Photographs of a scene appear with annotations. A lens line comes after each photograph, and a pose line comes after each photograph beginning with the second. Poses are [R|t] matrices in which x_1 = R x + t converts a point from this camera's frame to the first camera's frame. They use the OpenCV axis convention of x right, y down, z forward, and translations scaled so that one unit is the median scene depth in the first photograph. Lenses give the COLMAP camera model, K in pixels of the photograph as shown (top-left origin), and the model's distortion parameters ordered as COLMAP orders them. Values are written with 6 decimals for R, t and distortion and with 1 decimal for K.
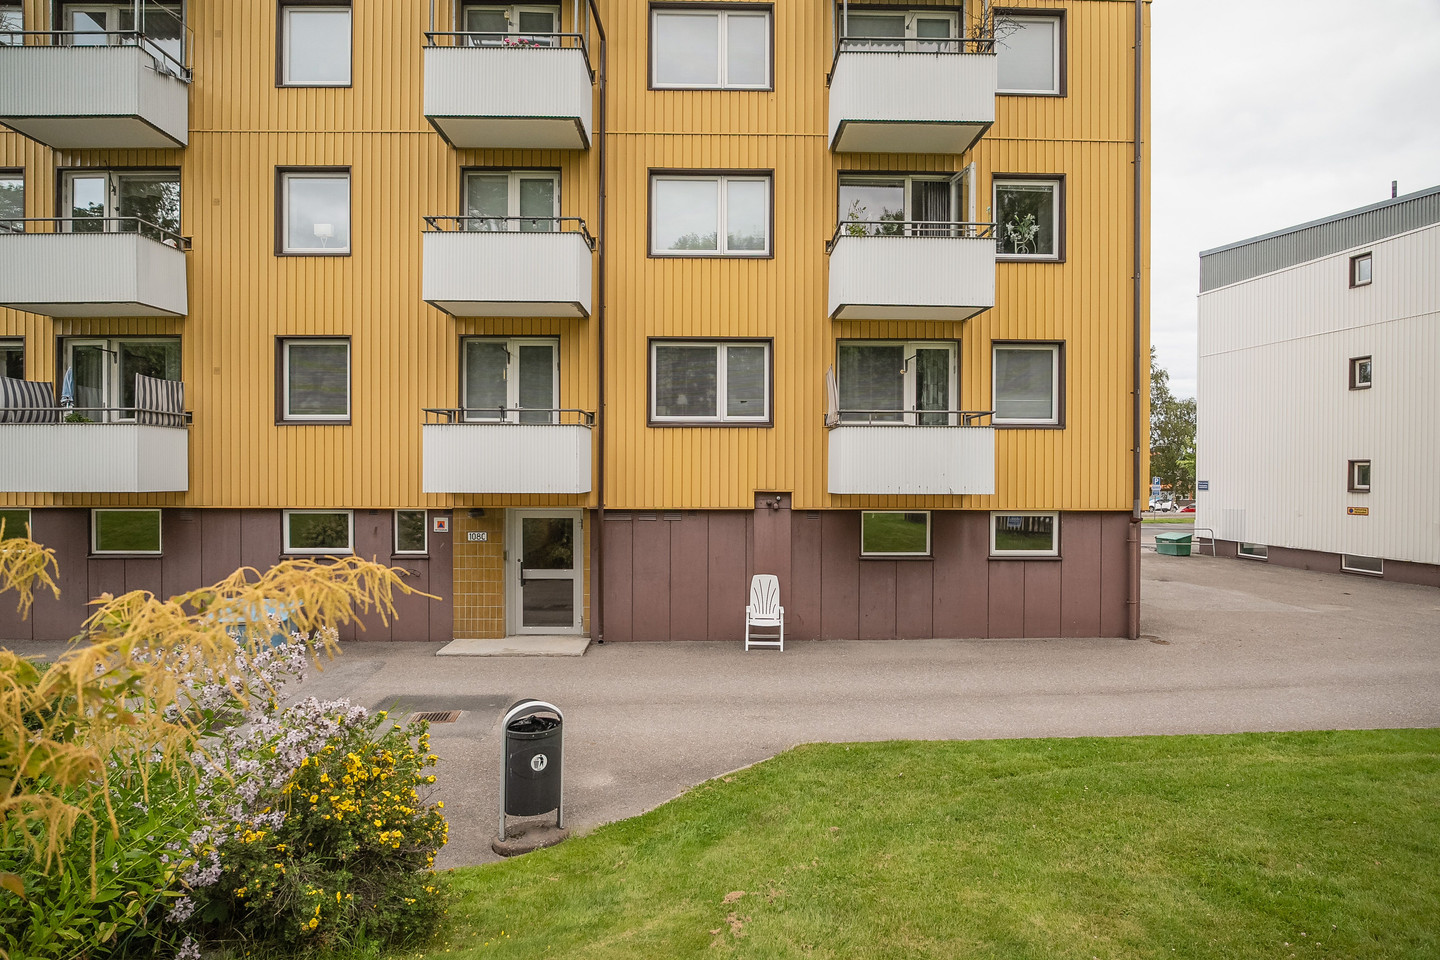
lens RADIAL K [[868.2, 0, 720.0], [0, 868.2, 480.0], [0, 0, 1]] dist [-0.035071, -0.000341]
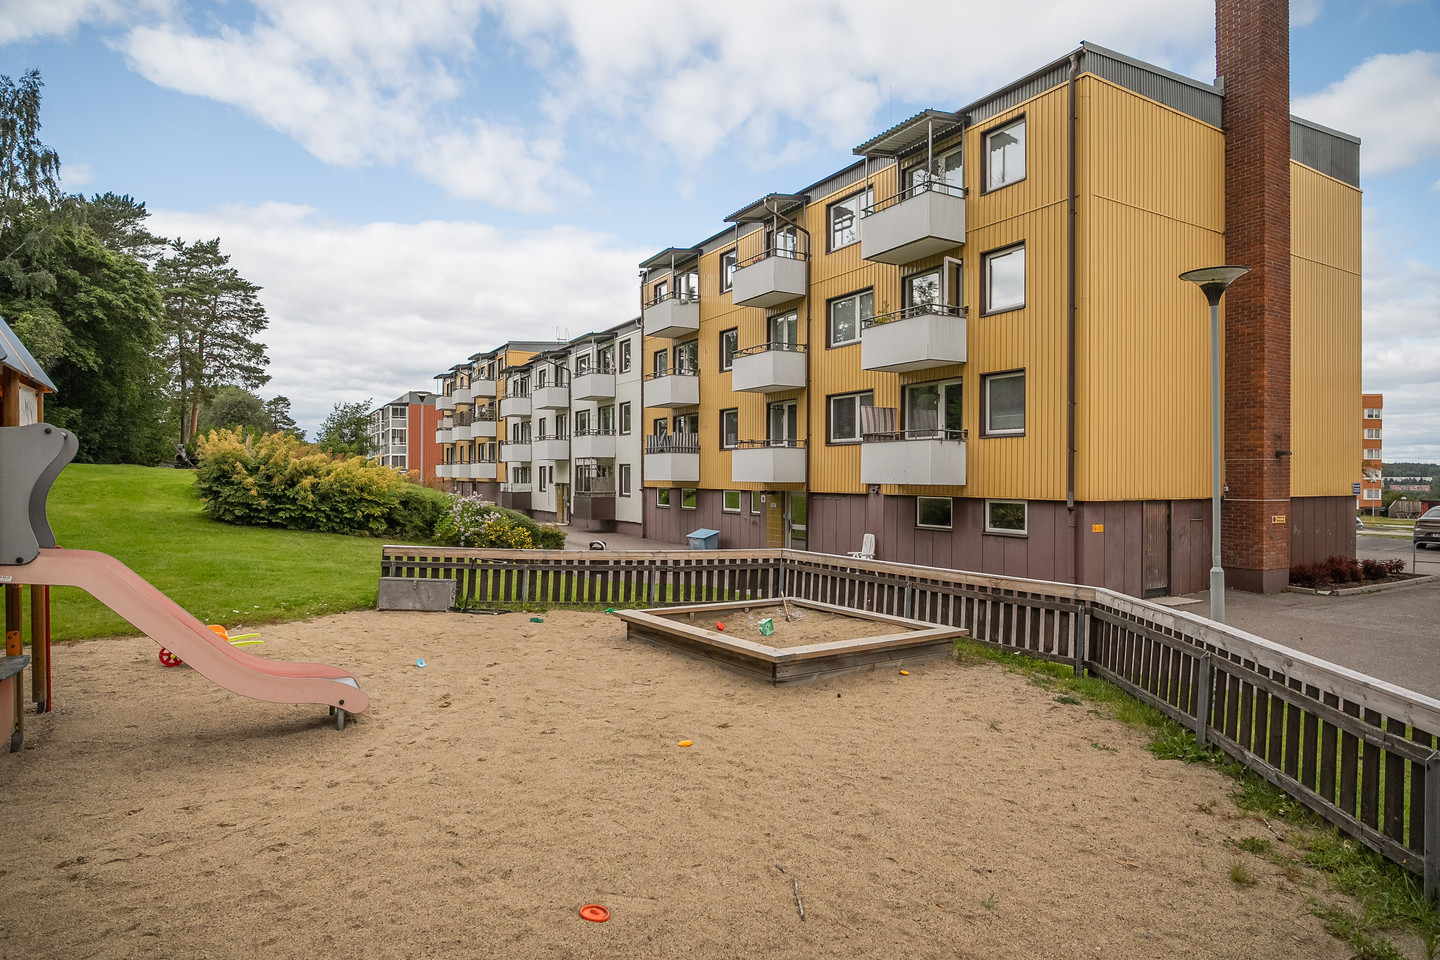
lens RADIAL K [[787.3, 0, 716.3], [0, 787.3, 477.0], [0, 0, 1]] dist [-0.023981, 0.001705]
pose [[0.483908, 0.000668, -0.875119, 1.197355], [-0.003346, 0.999994, -0.001087, 0.004094], [0.875113, 0.003454, 0.483907, 0.021498]]
